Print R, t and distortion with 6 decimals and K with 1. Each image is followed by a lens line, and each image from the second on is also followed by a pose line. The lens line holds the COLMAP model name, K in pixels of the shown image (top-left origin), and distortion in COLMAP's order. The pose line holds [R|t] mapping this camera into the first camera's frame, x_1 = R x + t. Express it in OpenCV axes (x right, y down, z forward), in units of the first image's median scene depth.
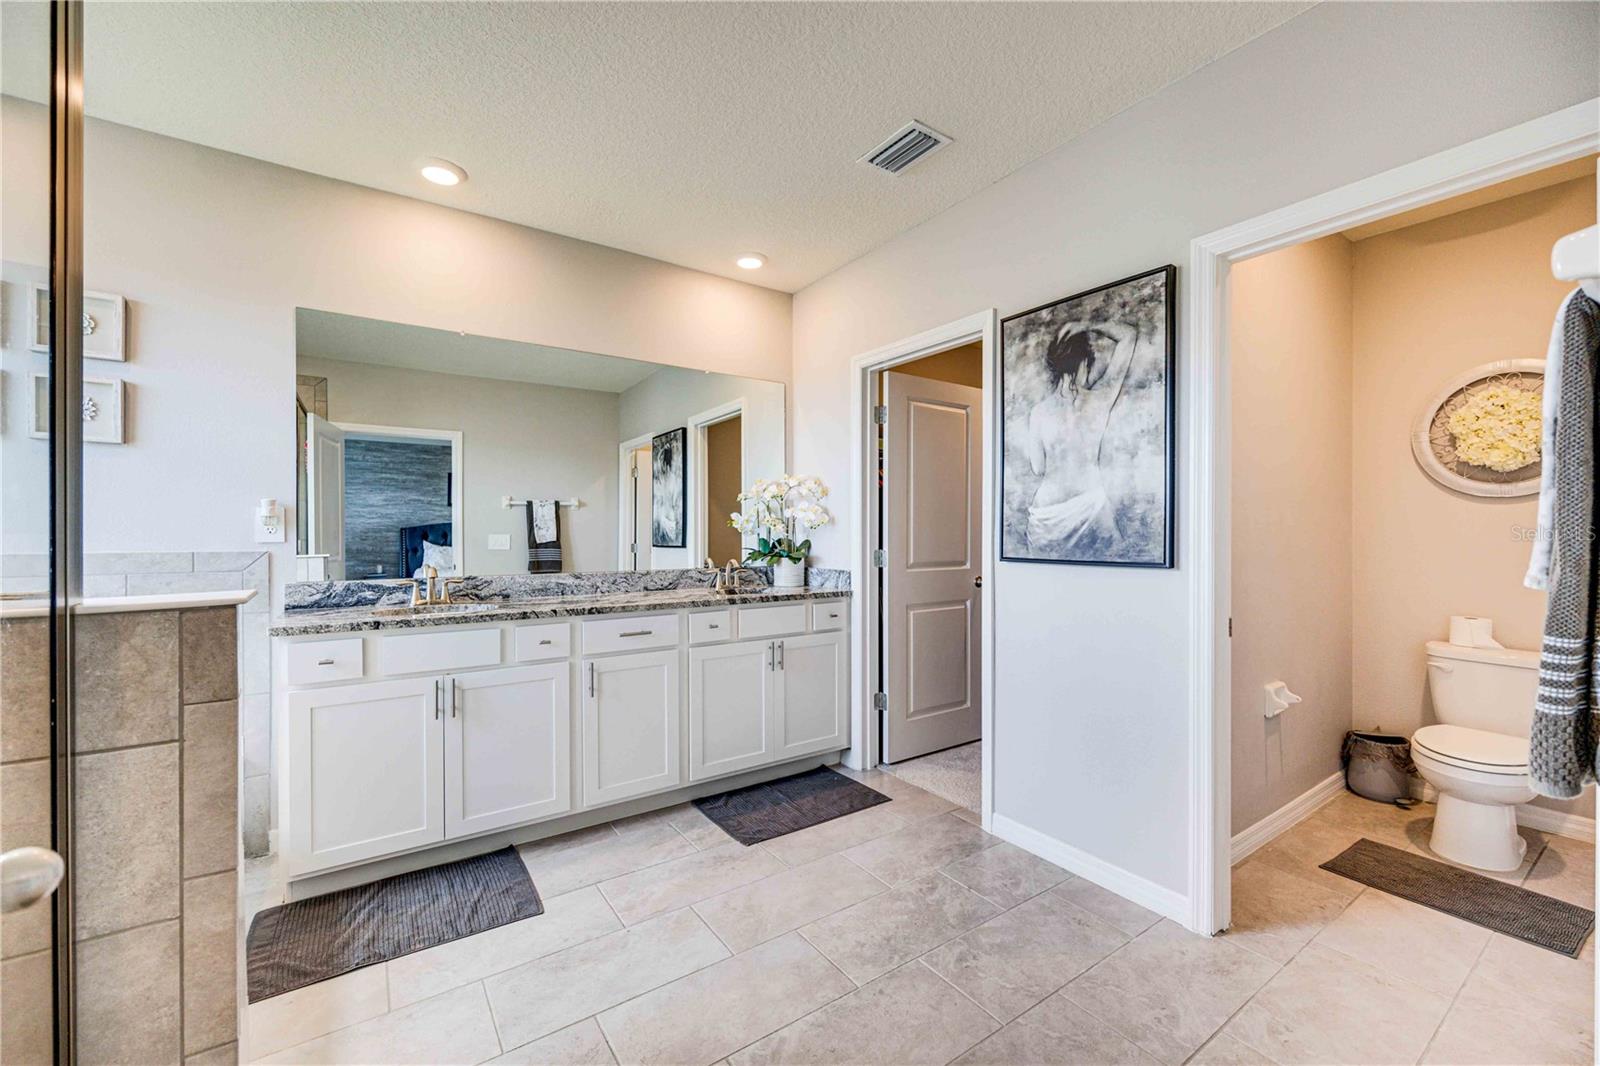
lens RADIAL K [[641.2, 0, 804.0], [0, 641.2, 535.8], [0, 0, 1]] dist [-0.004376, -0.000304]
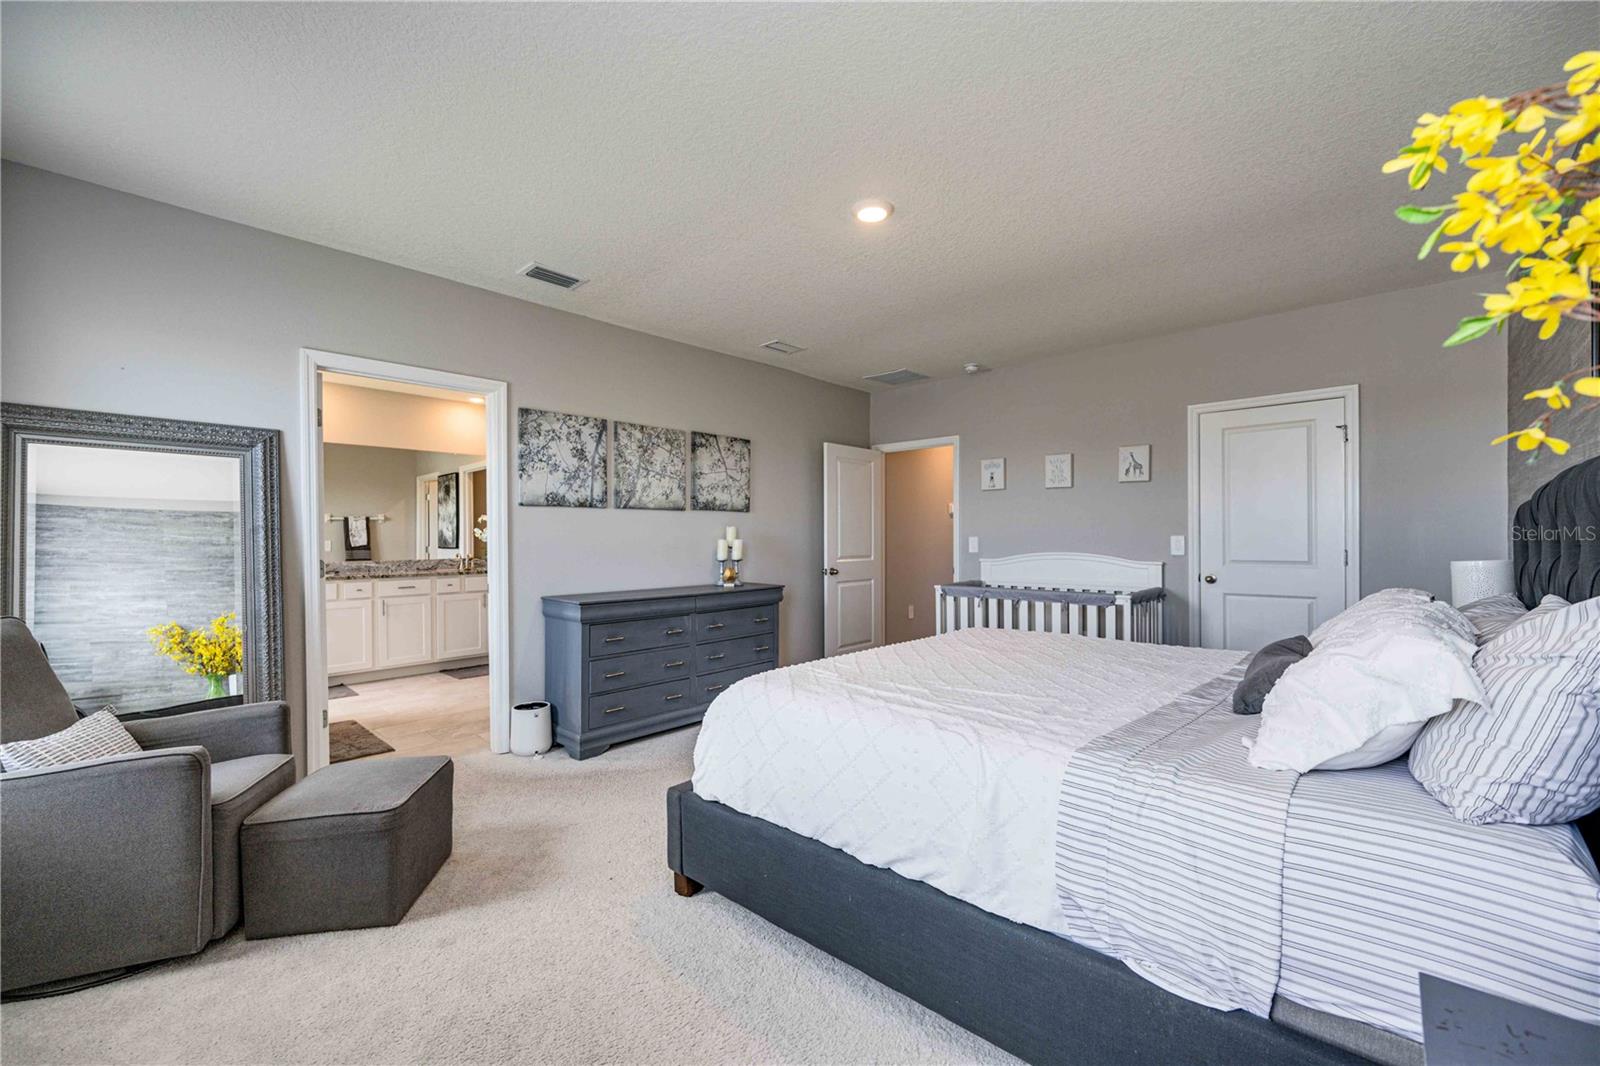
lens RADIAL K [[641.2, 0, 802.6], [0, 641.2, 533.6], [0, 0, 1]] dist [-0.004376, -0.000304]
pose [[0.974927, -0.004224, 0.222485, 0.499510], [0.005664, 0.999967, -0.005835, -0.006452], [-0.222453, 0.006949, 0.974919, -1.248896]]
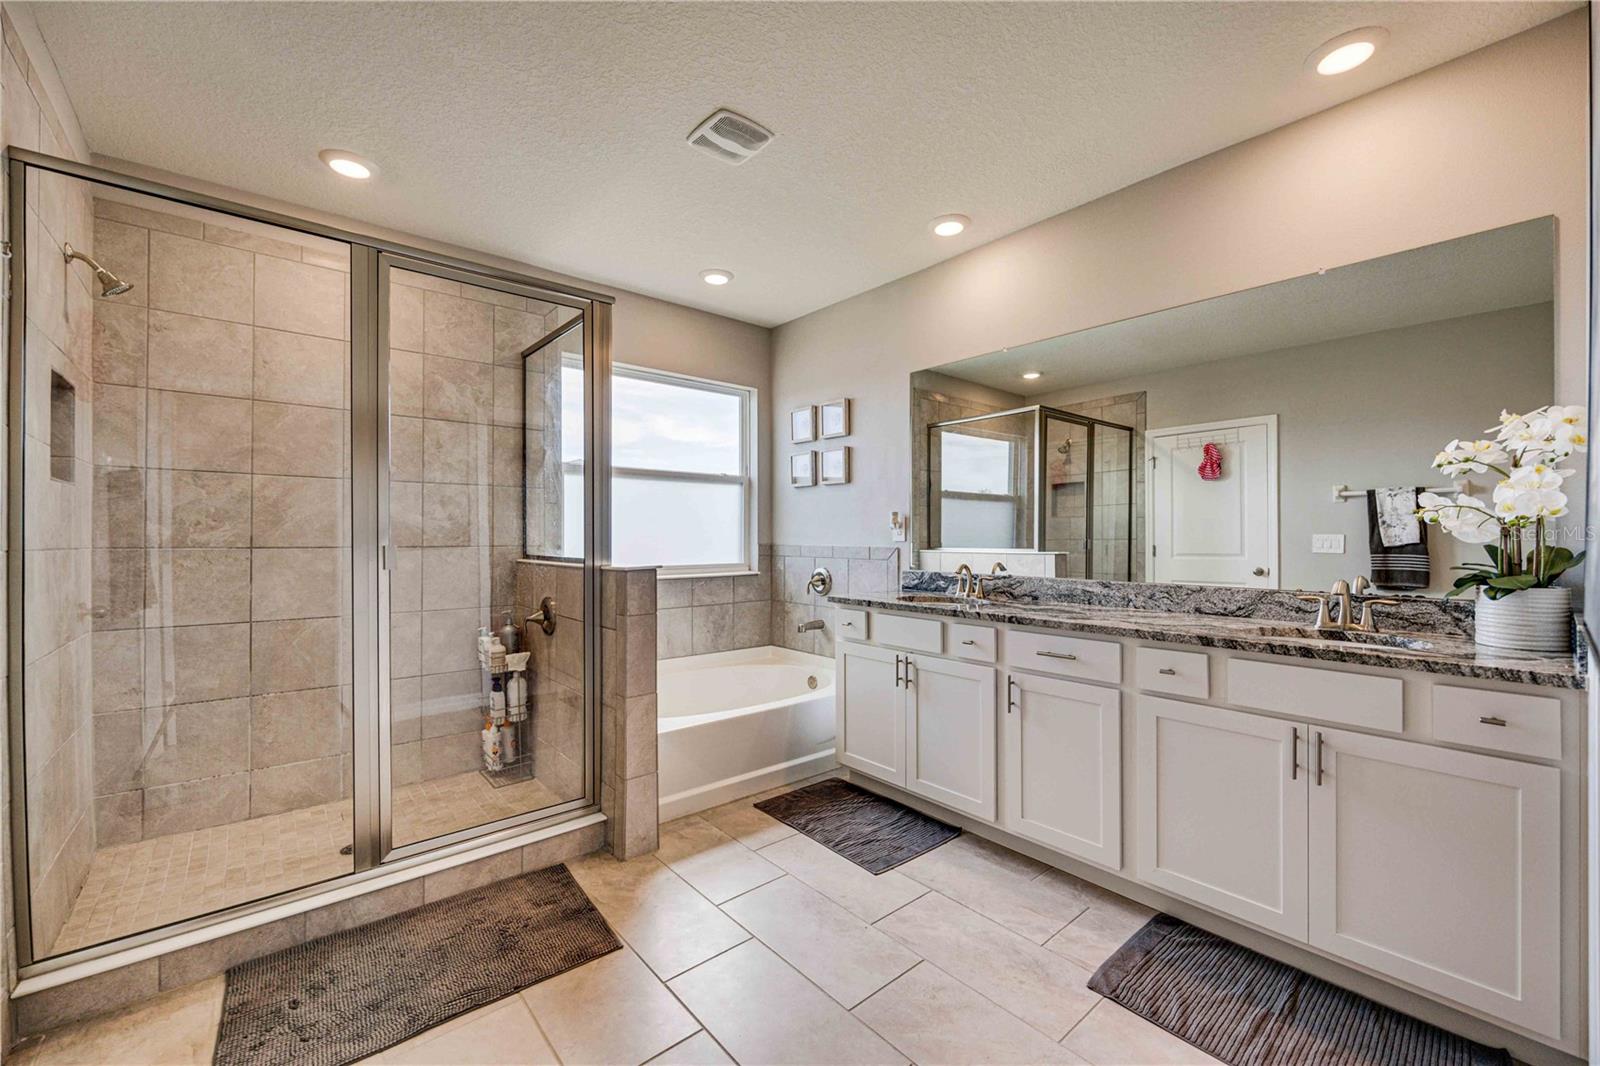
lens RADIAL K [[641.2, 0, 805.5], [0, 641.2, 533.4], [0, 0, 1]] dist [-0.004376, -0.000304]
pose [[0.099679, -0.000047, -0.995020, 0.483724], [0.000045, 1.000000, -0.000042, -0.006043], [0.995020, -0.000040, 0.099679, 0.532396]]
